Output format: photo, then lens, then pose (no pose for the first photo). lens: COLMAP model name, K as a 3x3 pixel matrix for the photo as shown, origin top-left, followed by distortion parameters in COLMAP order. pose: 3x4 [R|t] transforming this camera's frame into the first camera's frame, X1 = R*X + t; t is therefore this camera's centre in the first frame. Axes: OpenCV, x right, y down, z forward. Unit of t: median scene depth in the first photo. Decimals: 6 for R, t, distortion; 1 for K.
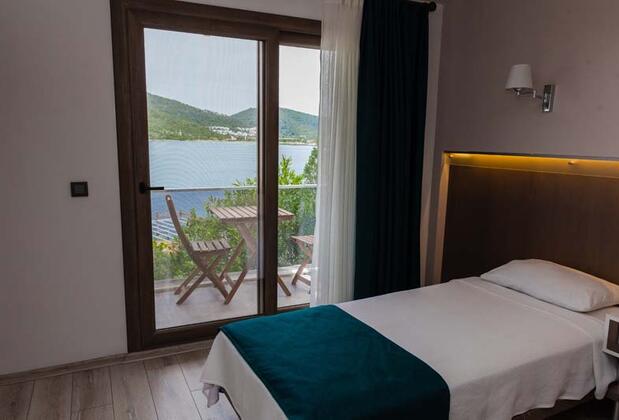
lens RADIAL K [[459.7, 0, 306.2], [0, 459.7, 211.7], [0, 0, 1]] dist [0.002429, 0.001528]
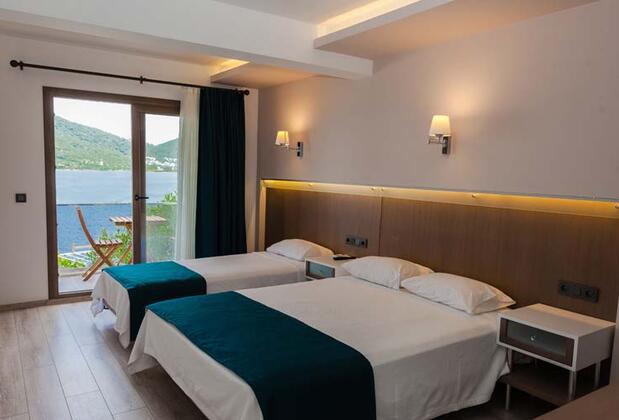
lens RADIAL K [[459.7, 0, 306.2], [0, 459.7, 211.7], [0, 0, 1]] dist [0.002429, 0.001528]
pose [[0.988054, -0.004591, 0.154043, 0.230725], [0.014986, 0.997681, -0.066387, 0.102694], [-0.153381, 0.067903, 0.985831, -0.667150]]
